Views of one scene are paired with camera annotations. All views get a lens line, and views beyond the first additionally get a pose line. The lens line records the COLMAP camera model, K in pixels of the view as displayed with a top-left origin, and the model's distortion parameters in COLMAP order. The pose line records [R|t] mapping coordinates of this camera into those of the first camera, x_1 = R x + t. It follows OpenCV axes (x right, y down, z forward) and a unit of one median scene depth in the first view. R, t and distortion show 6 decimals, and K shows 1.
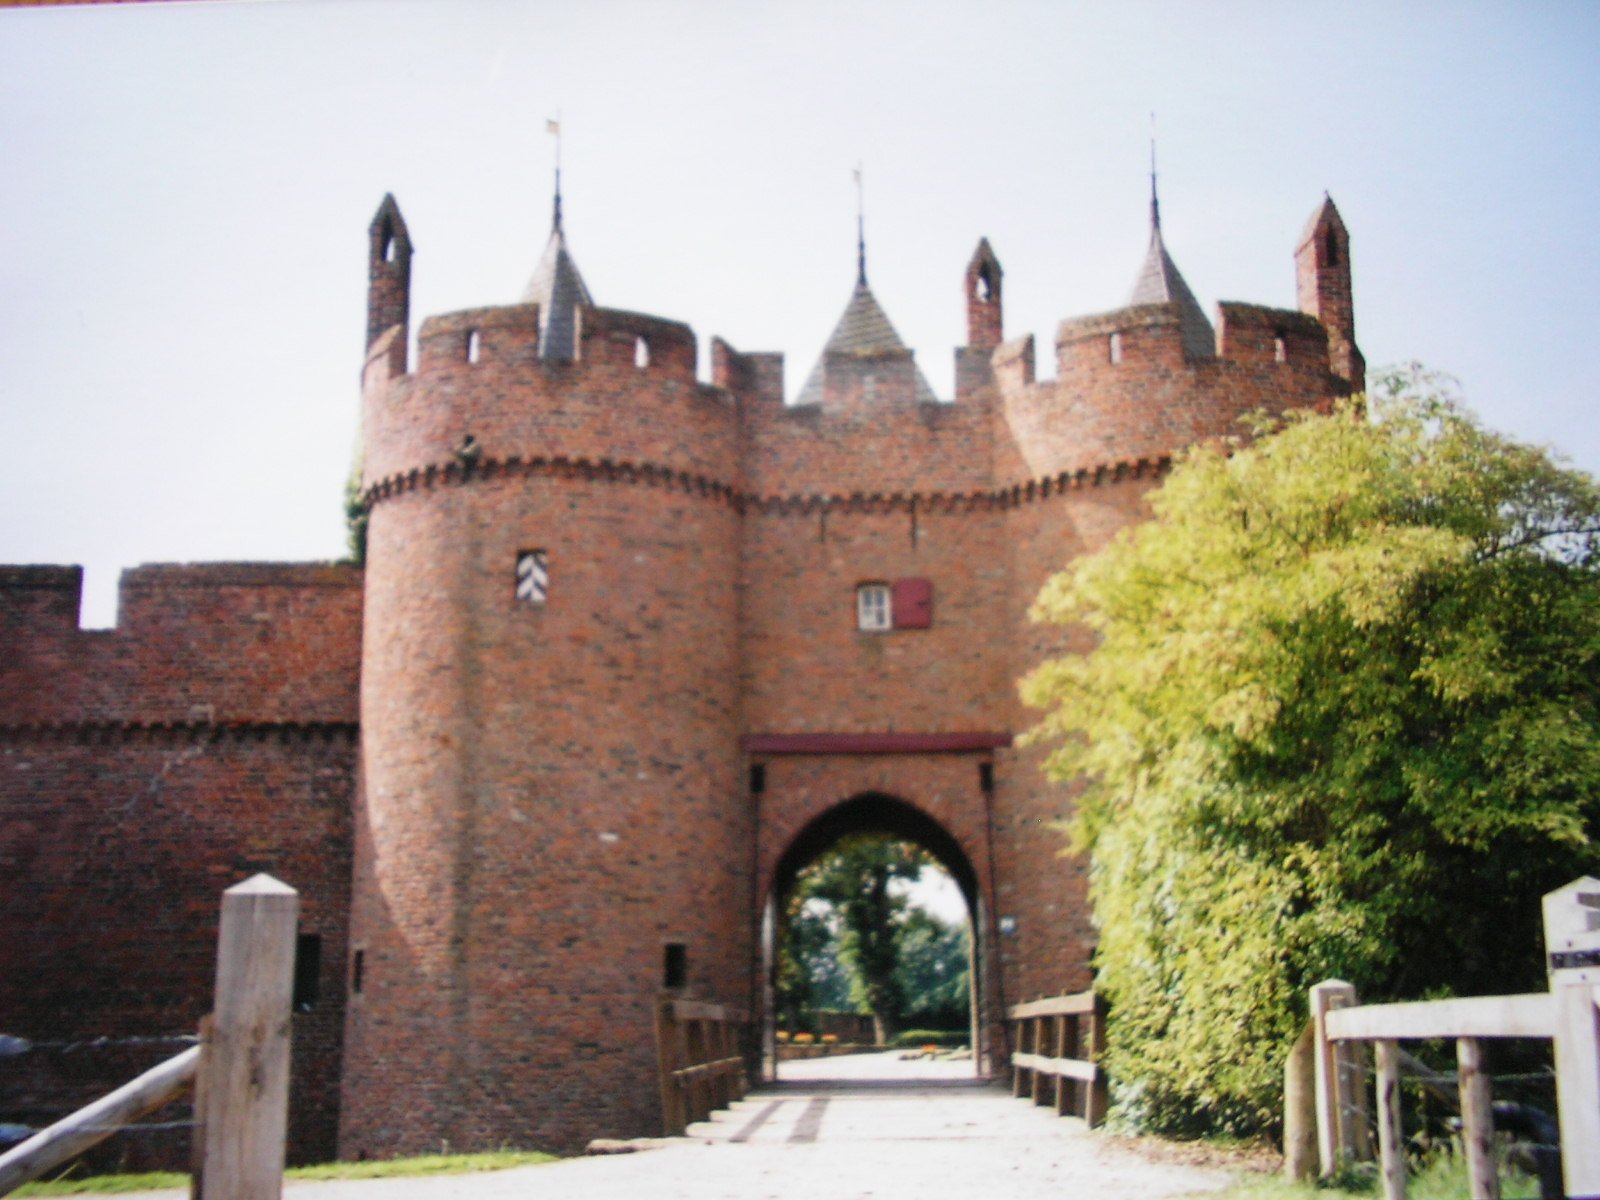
lens RADIAL K [[1892.4, 0, 813.7], [0, 1892.4, 591.1], [0, 0, 1]] dist [0.123576, 0.000000]
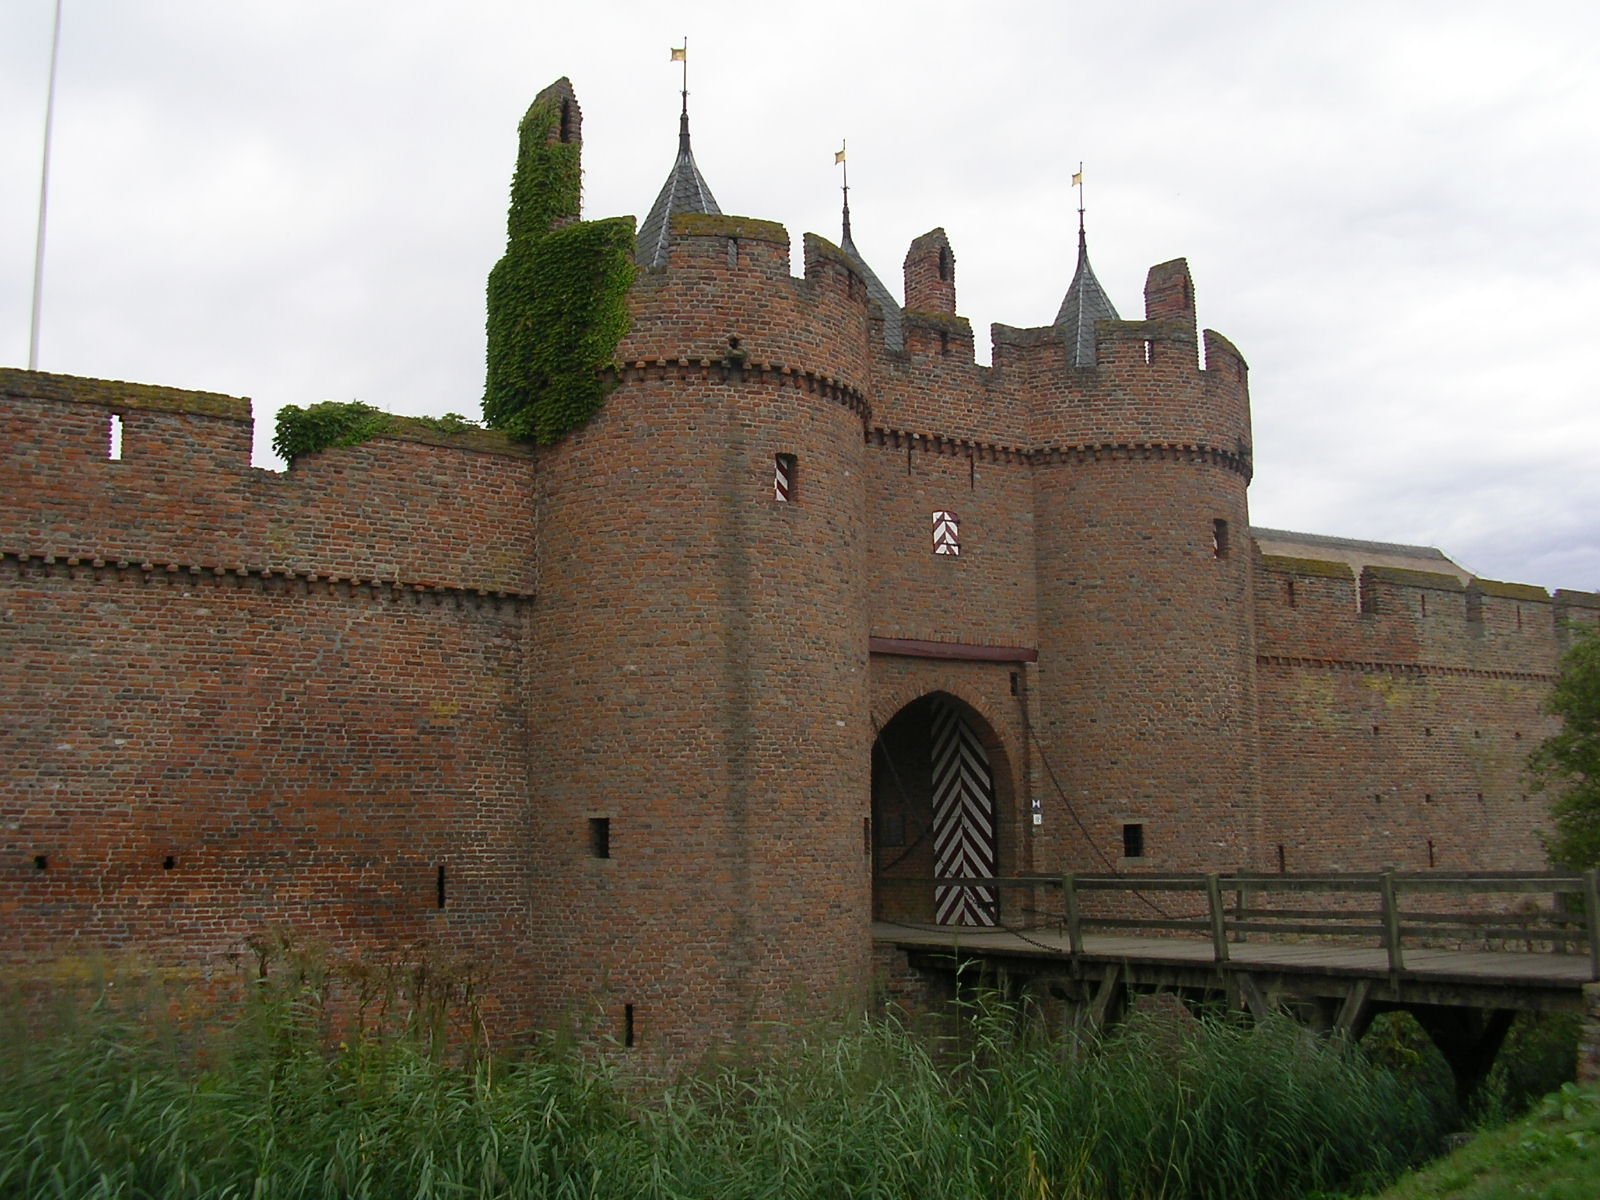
lens RADIAL K [[1654.0, 0, 803.8], [0, 1654.0, 610.0], [0, 0, 1]] dist [-0.104111, 0.000000]
pose [[0.832717, 0.077868, 0.548195, -0.618296], [-0.115235, 0.992755, 0.034029, 0.031161], [-0.541574, -0.091508, 0.835658, 0.196794]]
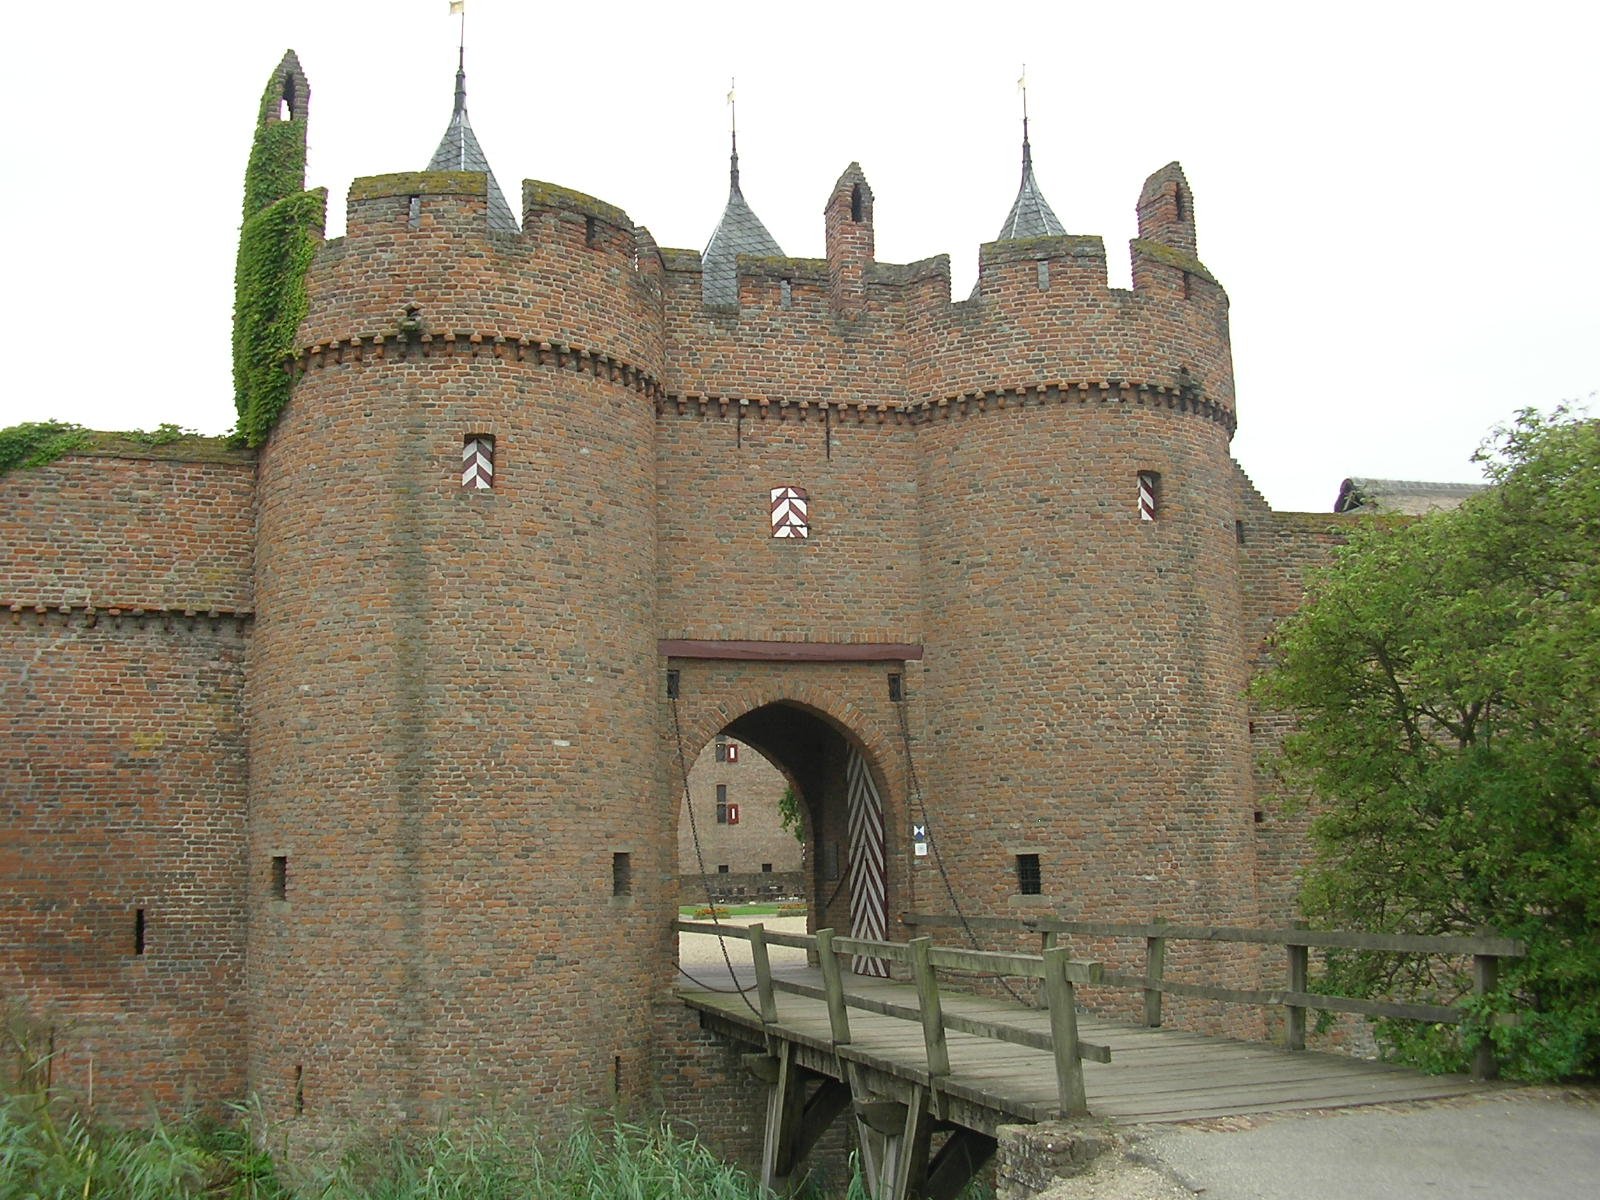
lens RADIAL K [[1654.0, 0, 785.1], [0, 1654.0, 610.8], [0, 0, 1]] dist [-0.104111, 0.000000]
pose [[0.961223, 0.031931, 0.273918, -0.213691], [-0.047208, 0.997665, 0.049361, 0.016690], [-0.271702, -0.060378, 0.960486, 0.171316]]
